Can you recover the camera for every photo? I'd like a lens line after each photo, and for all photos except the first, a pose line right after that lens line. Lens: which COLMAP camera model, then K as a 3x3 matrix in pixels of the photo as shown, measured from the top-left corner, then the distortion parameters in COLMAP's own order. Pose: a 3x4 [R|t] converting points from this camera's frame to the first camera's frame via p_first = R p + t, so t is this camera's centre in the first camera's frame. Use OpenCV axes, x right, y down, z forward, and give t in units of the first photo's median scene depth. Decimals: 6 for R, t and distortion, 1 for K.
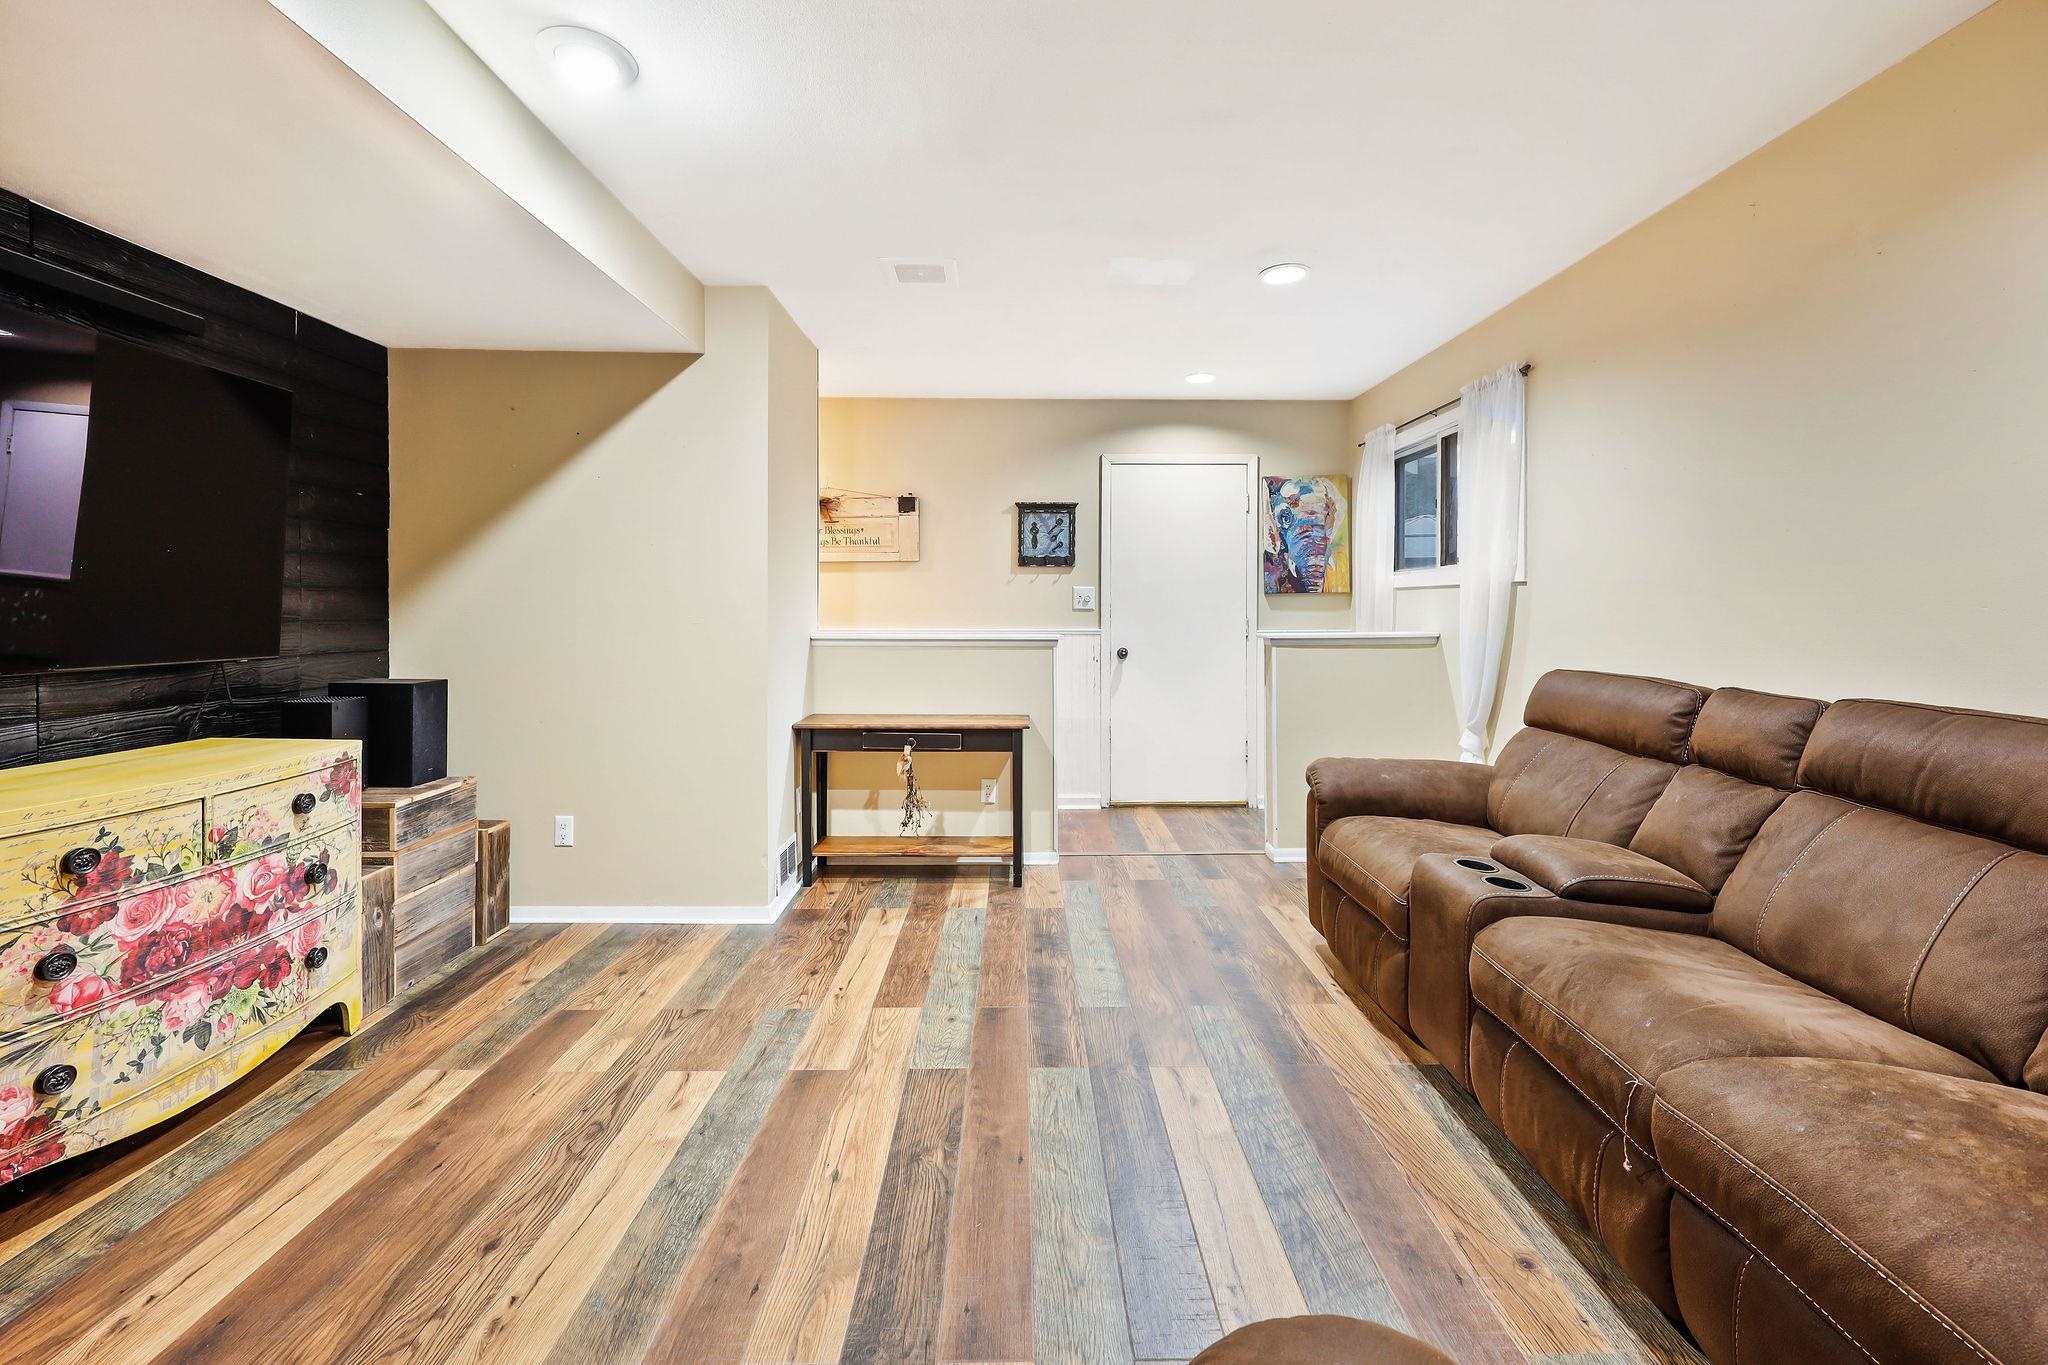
lens RADIAL K [[849.7, 0, 1016.5], [0, 849.7, 611.3], [0, 0, 1]] dist [0.000864, 0.000077]
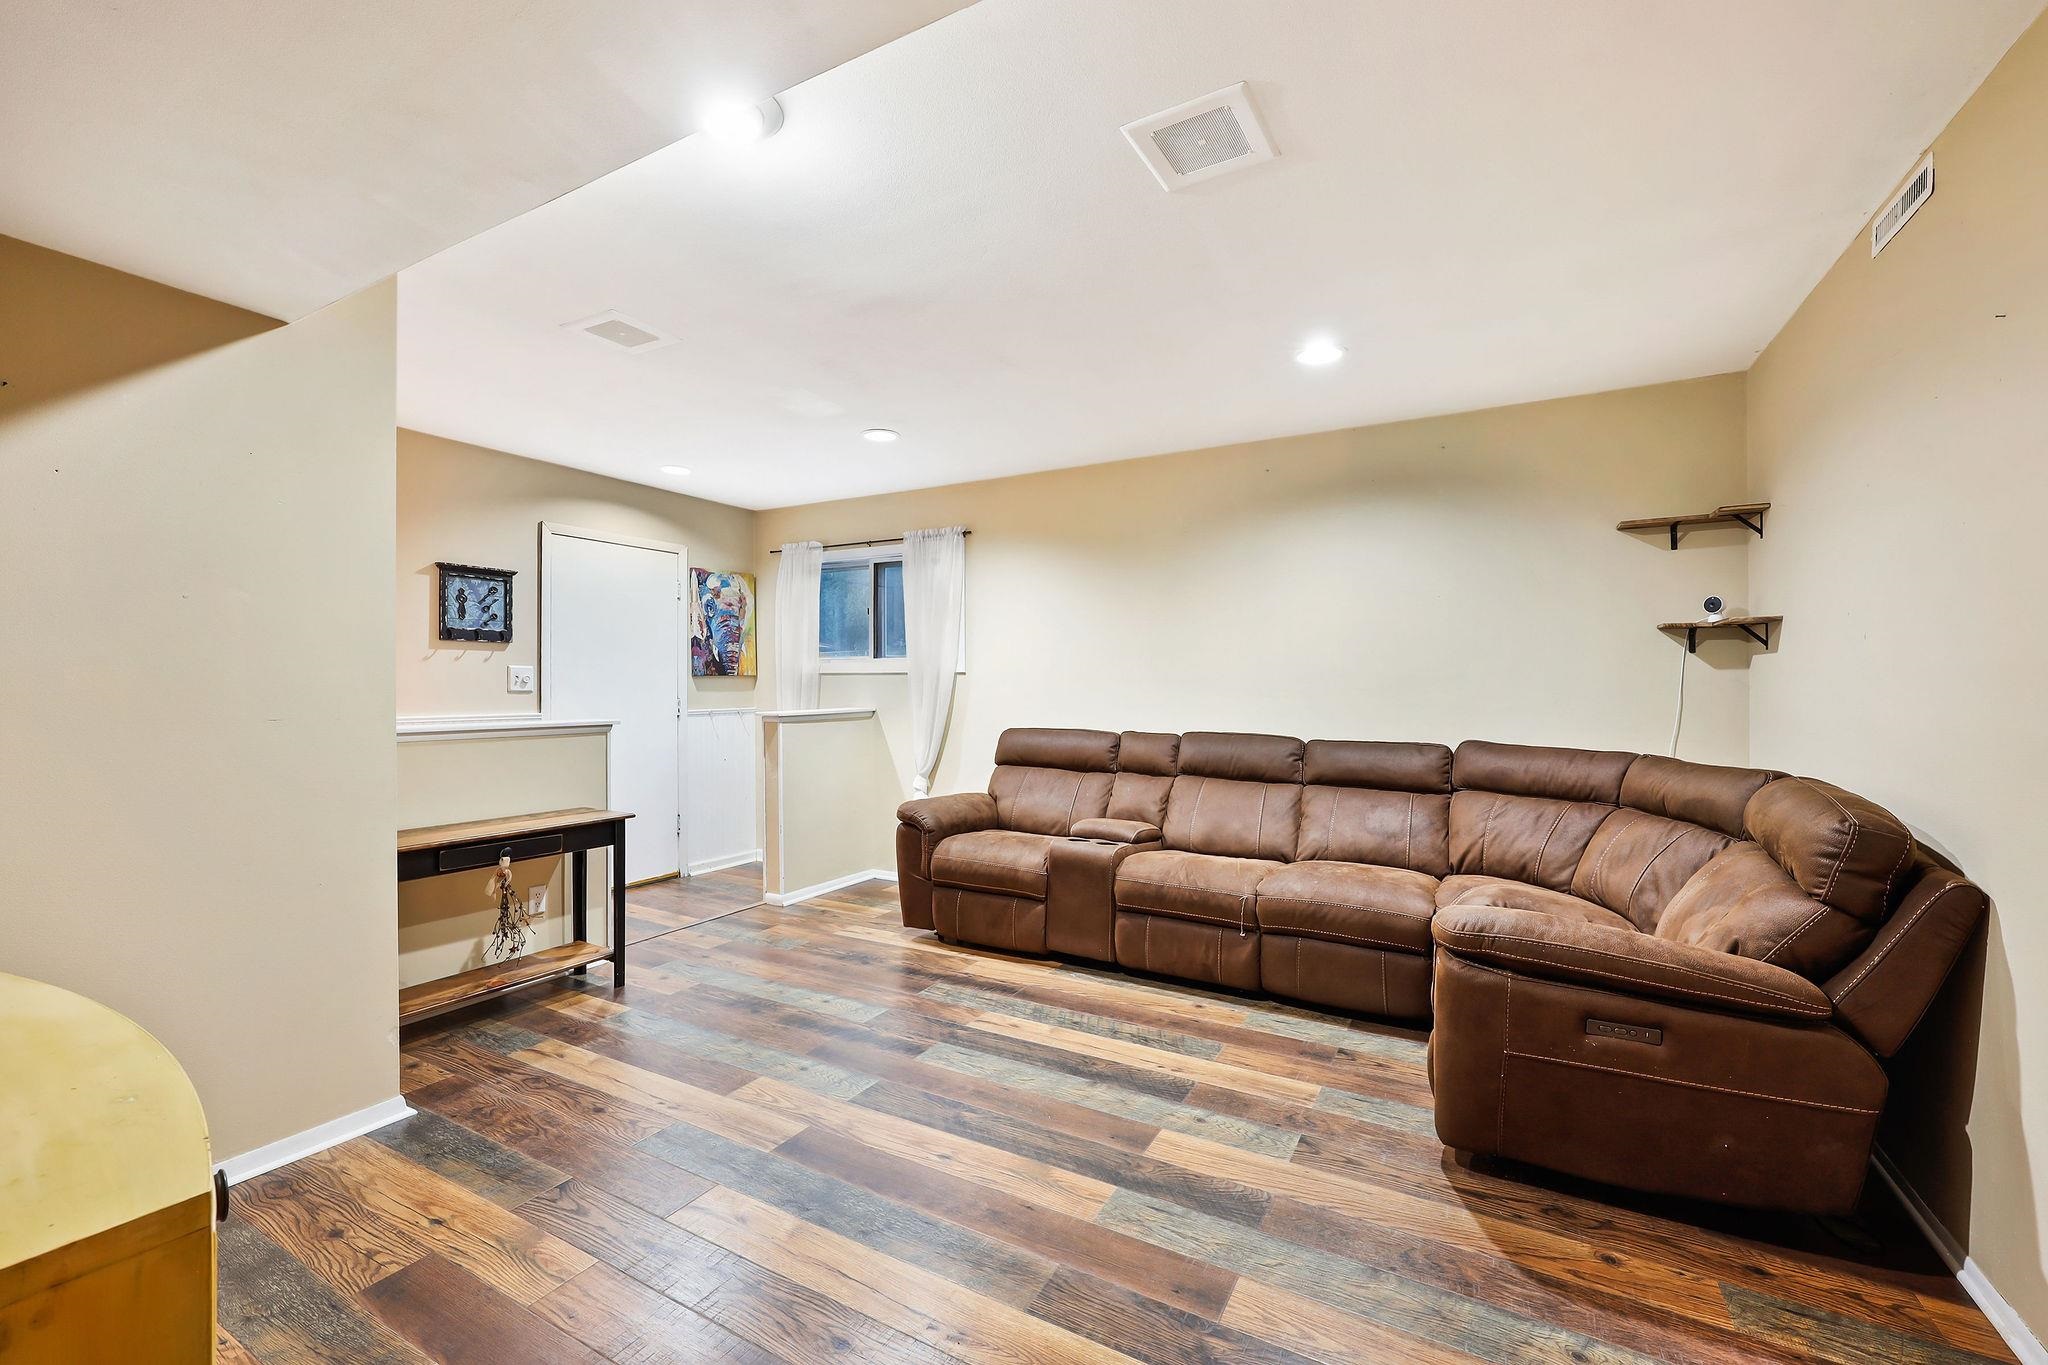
lens RADIAL K [[874.6, 0, 999.6], [0, 874.6, 681.9], [0, 0, 1]] dist [-0.000291, -0.000086]
pose [[0.498508, 0.002452, 0.866882, -0.901288], [0.001866, 0.999991, -0.003902, -0.015052], [-0.866883, 0.003563, 0.498499, 0.207369]]
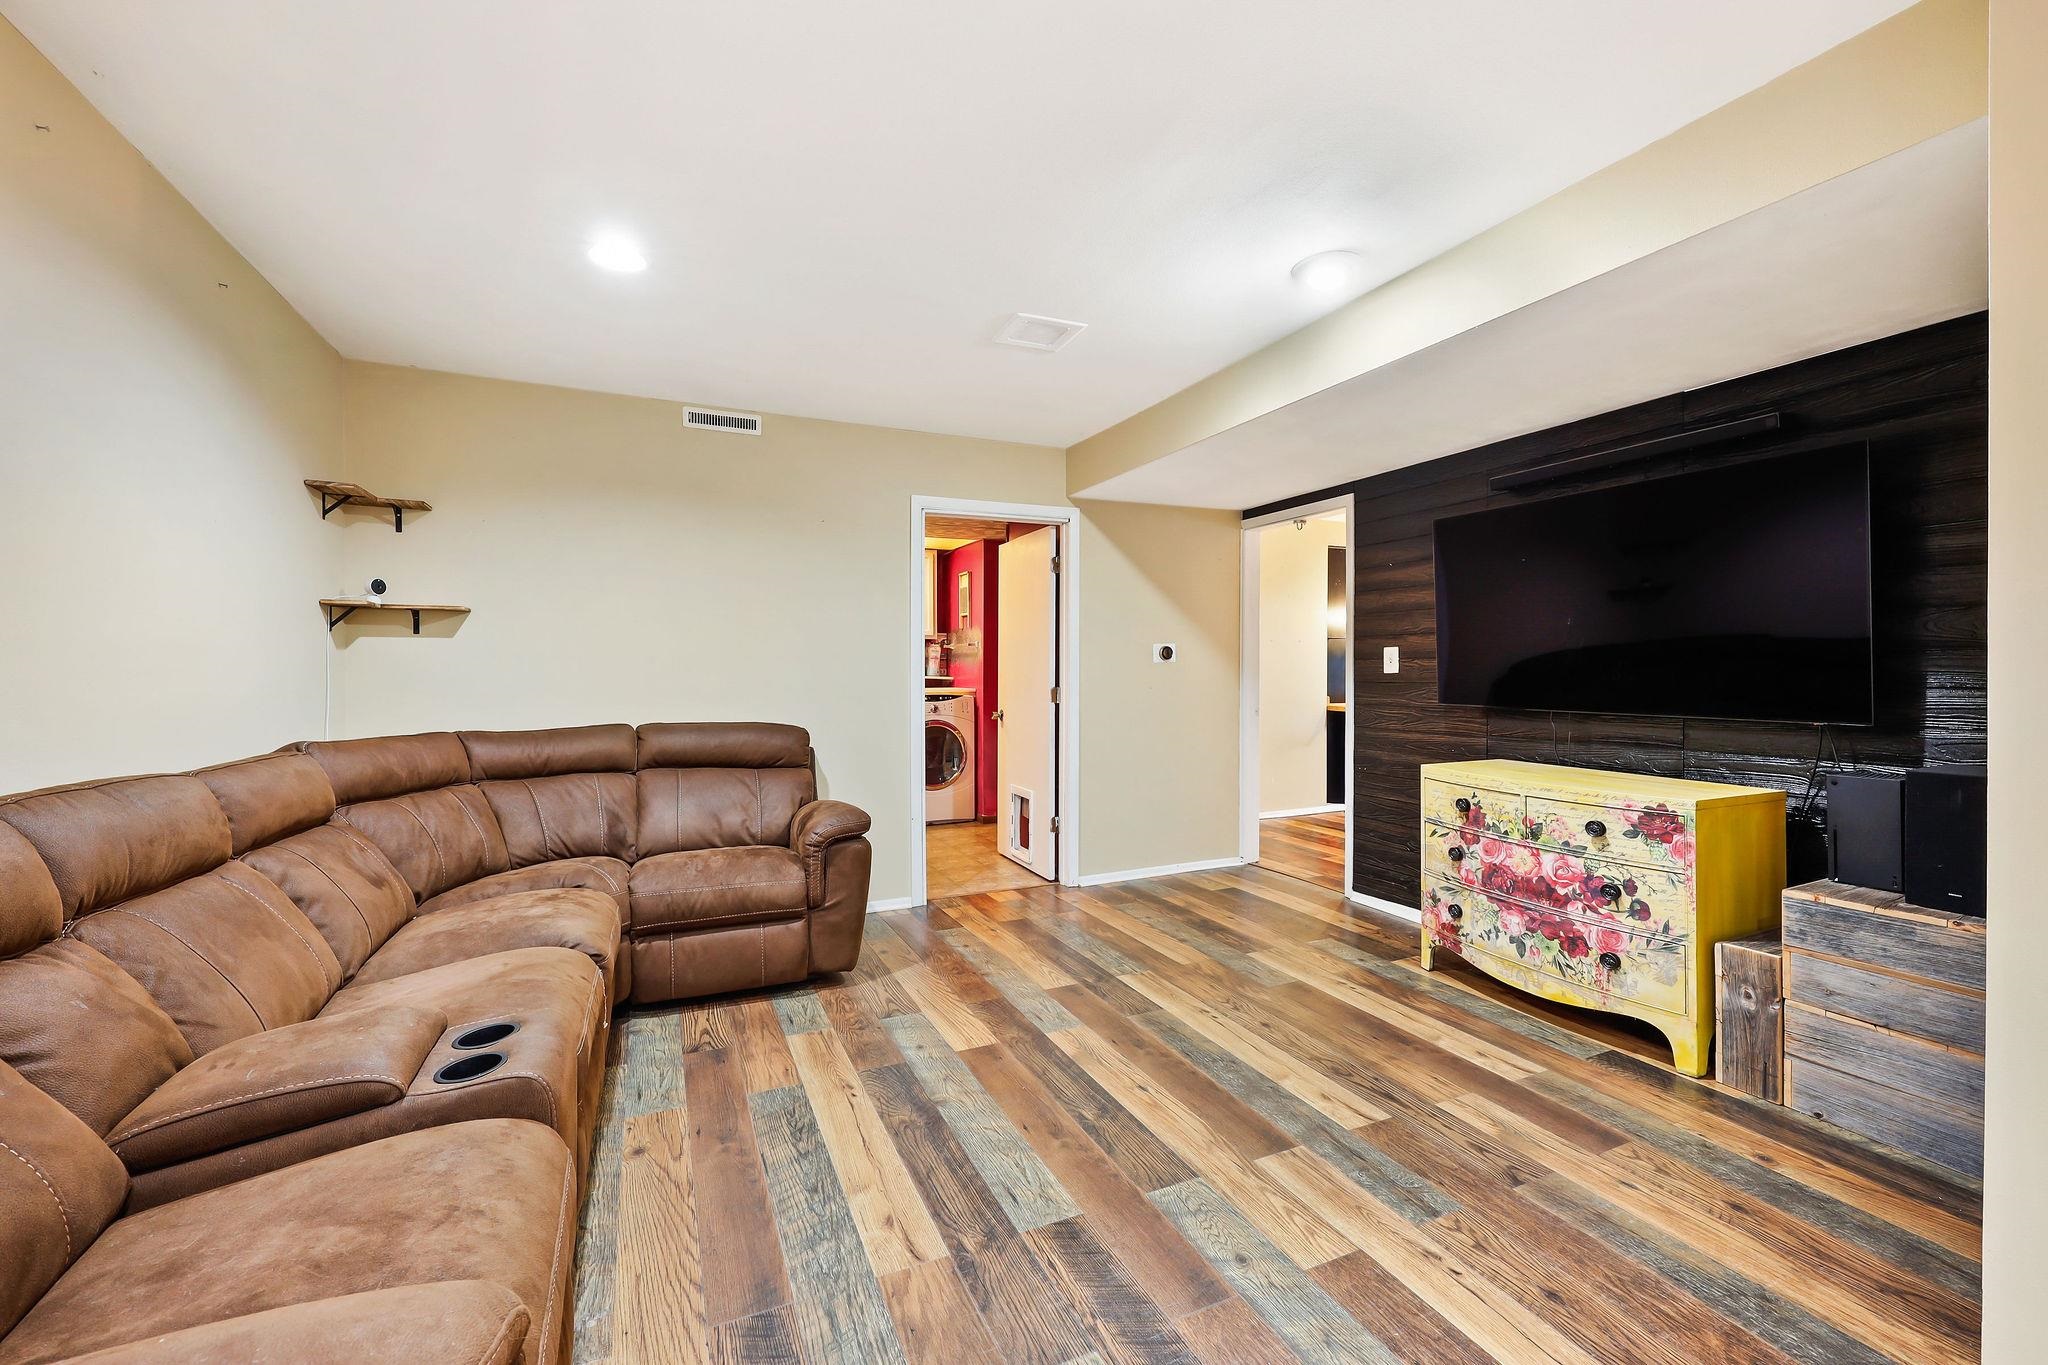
lens RADIAL K [[795.6, 0, 1068.8], [0, 795.6, 670.4], [0, 0, 1]] dist [0.001582, 0.000095]
pose [[-0.884645, 0.003679, -0.466251, 0.345755], [0.001442, 0.999986, 0.005155, -0.012338], [0.466264, 0.003888, -0.884637, 1.467666]]
